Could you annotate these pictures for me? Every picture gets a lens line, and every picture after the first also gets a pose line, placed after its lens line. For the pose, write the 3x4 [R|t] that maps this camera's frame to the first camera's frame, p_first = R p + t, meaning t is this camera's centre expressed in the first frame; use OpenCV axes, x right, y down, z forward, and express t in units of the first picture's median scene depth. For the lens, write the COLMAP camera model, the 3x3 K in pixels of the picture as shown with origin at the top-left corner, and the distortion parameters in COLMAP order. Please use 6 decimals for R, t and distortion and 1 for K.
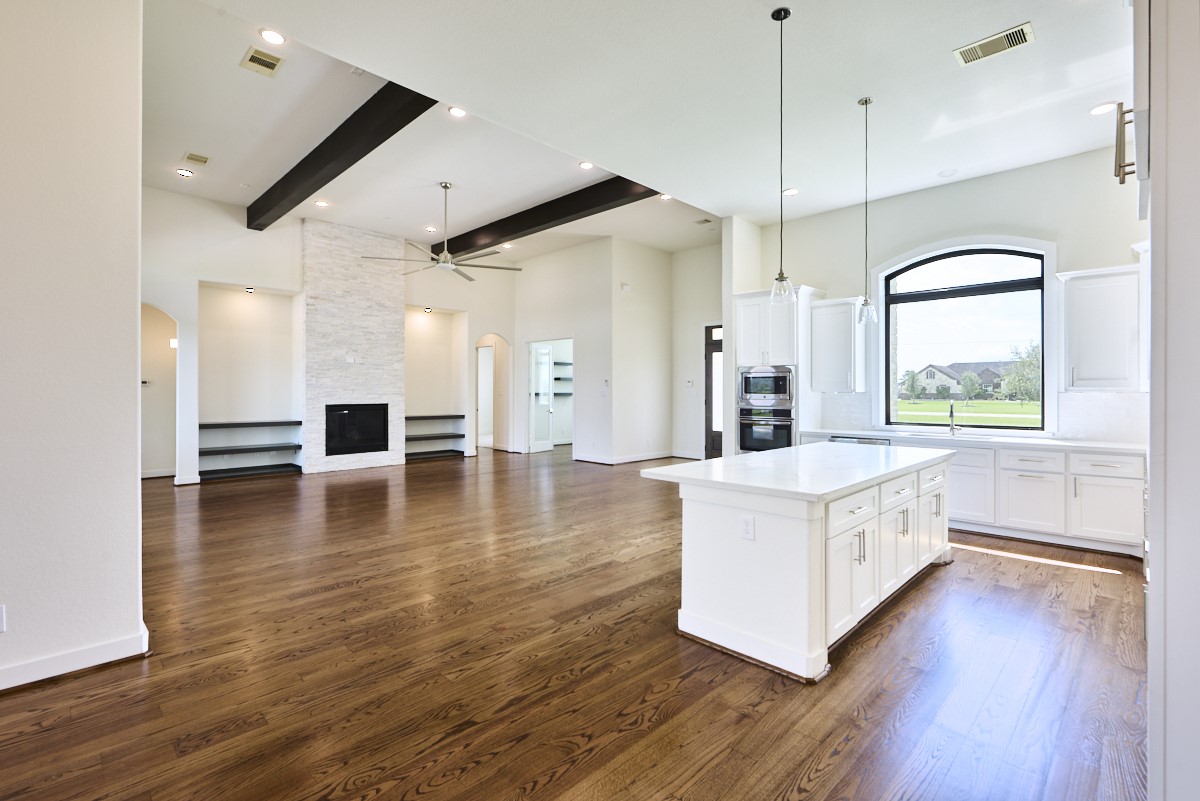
lens RADIAL K [[547.6, 0, 601.6], [0, 547.6, 384.9], [0, 0, 1]] dist [-0.003272, -0.000436]
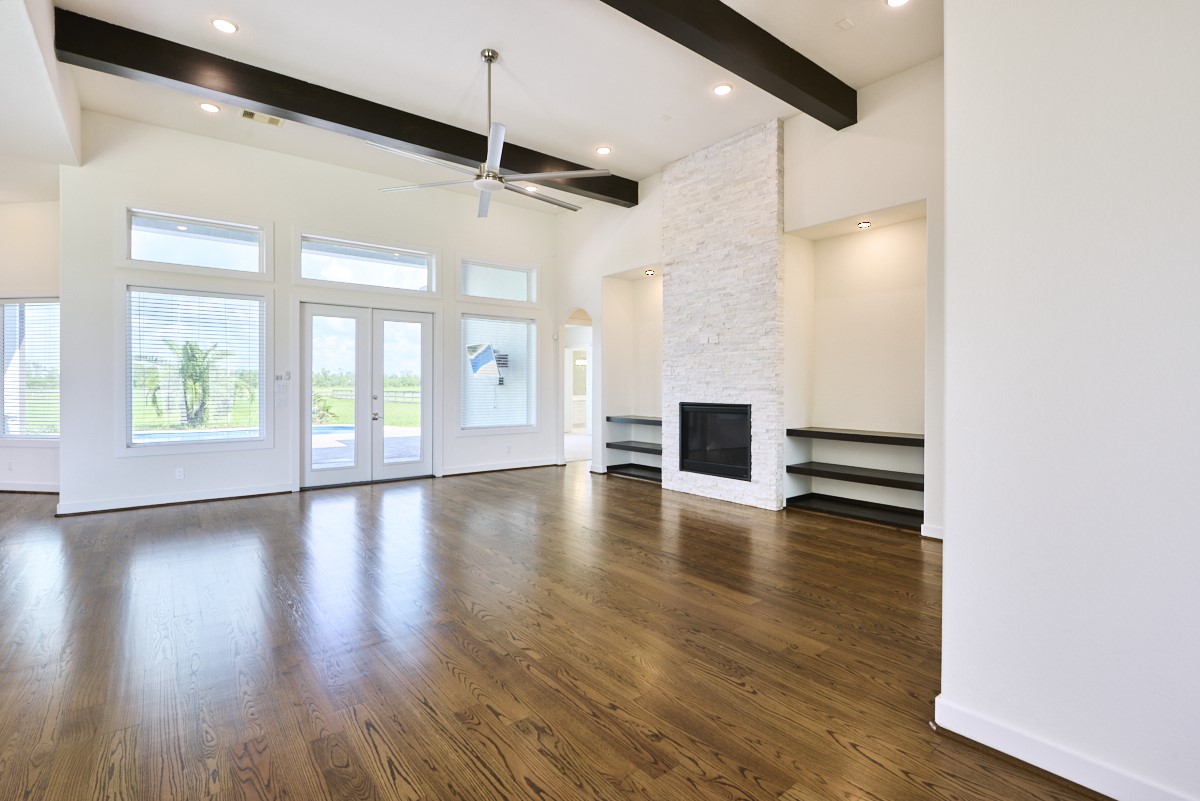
lens RADIAL K [[564.0, 0, 598.3], [0, 564.0, 383.3], [0, 0, 1]] dist [-0.014990, 0.000032]
pose [[-0.128701, -0.003078, -0.991679, 0.277718], [0.008756, 0.999953, -0.004240, 0.012355], [0.991645, -0.009228, -0.128668, 0.988088]]
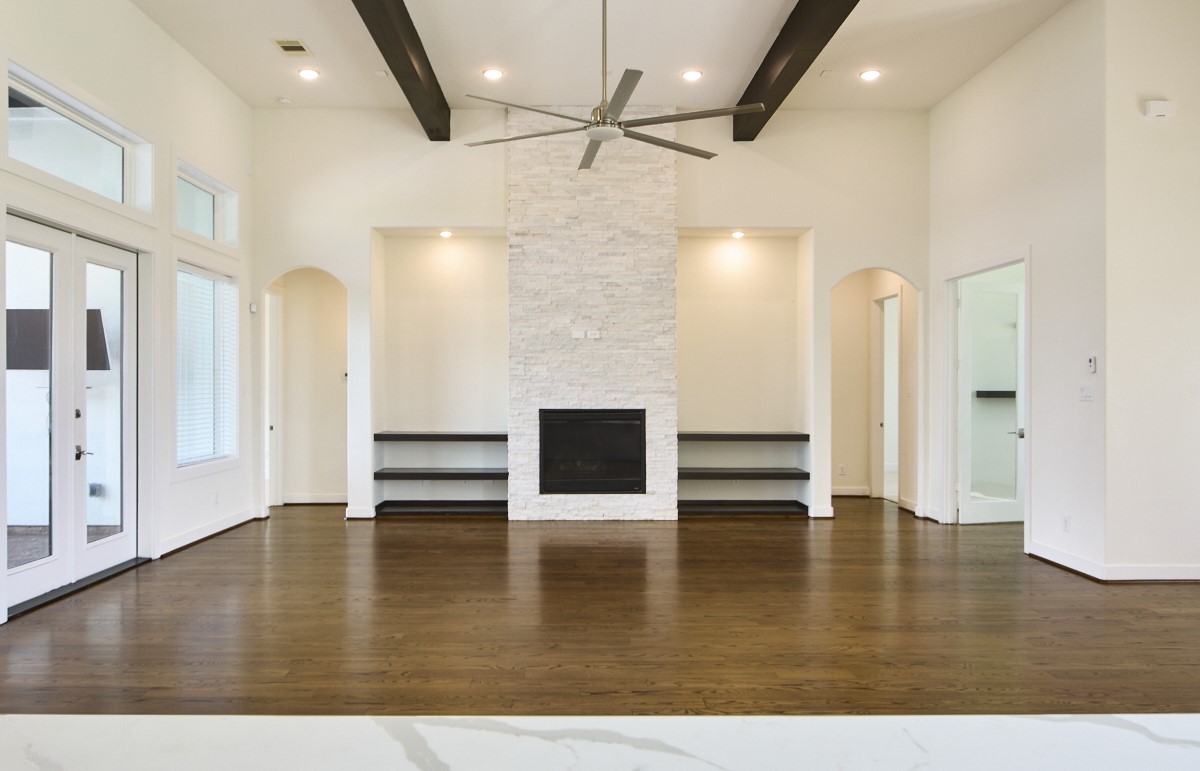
lens RADIAL K [[862.2, 0, 589.9], [0, 862.2, 382.7], [0, 0, 1]] dist [0.001427, -0.006954]
pose [[0.711290, -0.002575, -0.702894, 0.203683], [0.006334, 0.999976, 0.002747, 0.004811], [0.702870, -0.006406, 0.711289, 0.362999]]
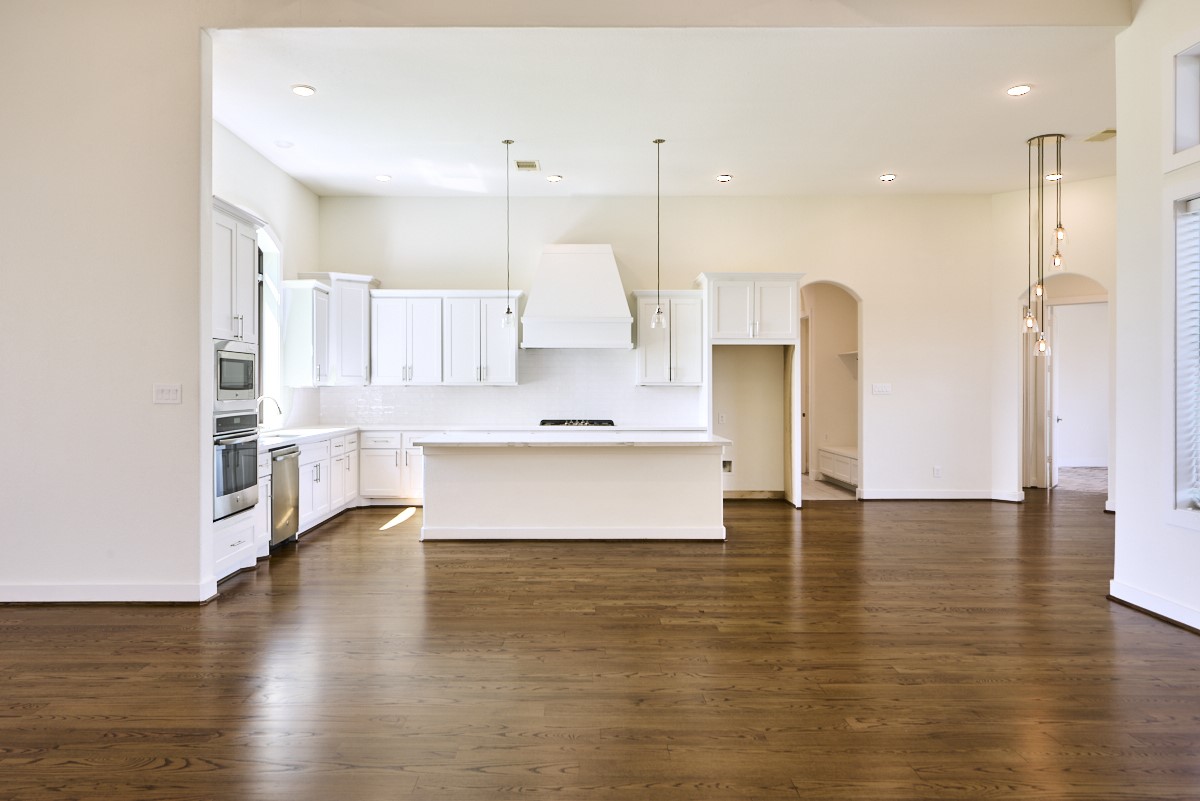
lens RADIAL K [[802.3, 0, 577.3], [0, 802.3, 390.8], [0, 0, 1]] dist [-0.008957, 0.001626]
pose [[-0.690273, -0.004649, 0.723535, -0.399272], [-0.007637, 0.999970, -0.000860, 0.011468], [-0.723509, -0.006120, -0.690288, 0.970058]]
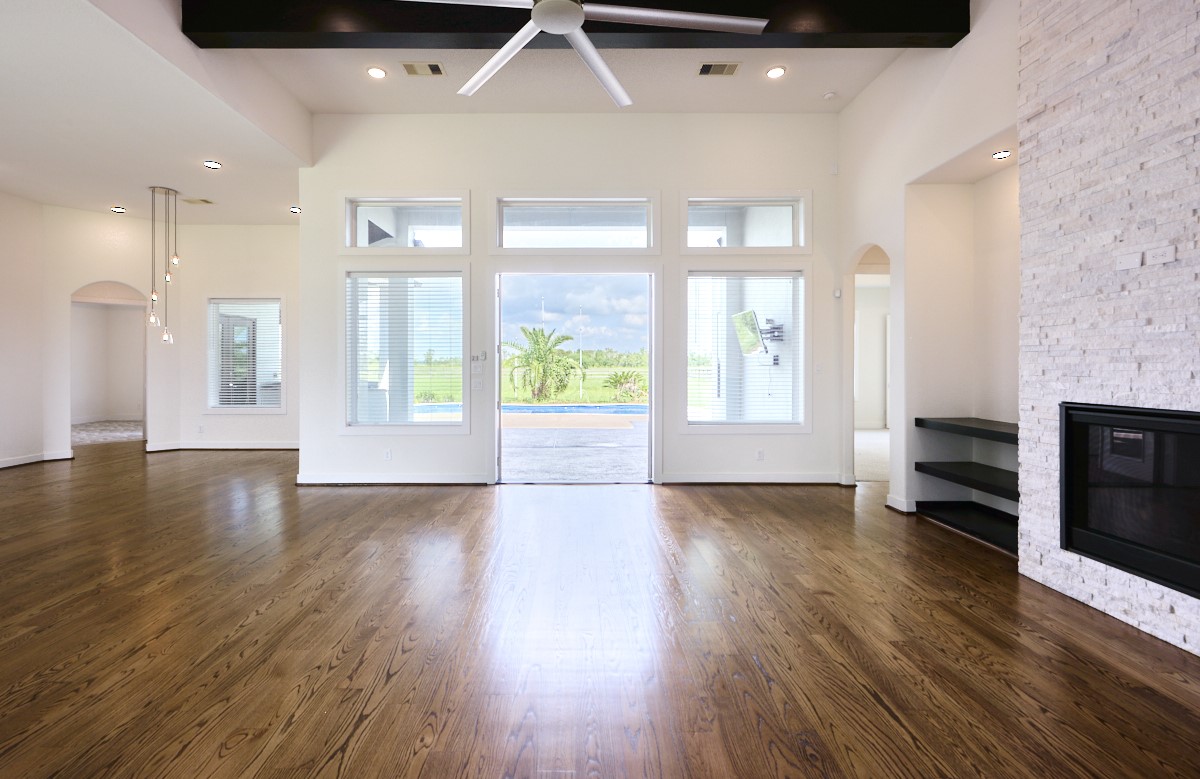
lens RADIAL K [[544.1, 0, 575.4], [0, 544.1, 362.9], [0, 0, 1]] dist [0.004091, -0.001571]
pose [[-0.716107, -0.001167, -0.697989, -0.035228], [0.008307, 0.999914, -0.010194, 0.012003], [0.697941, -0.013098, -0.716036, 1.032652]]
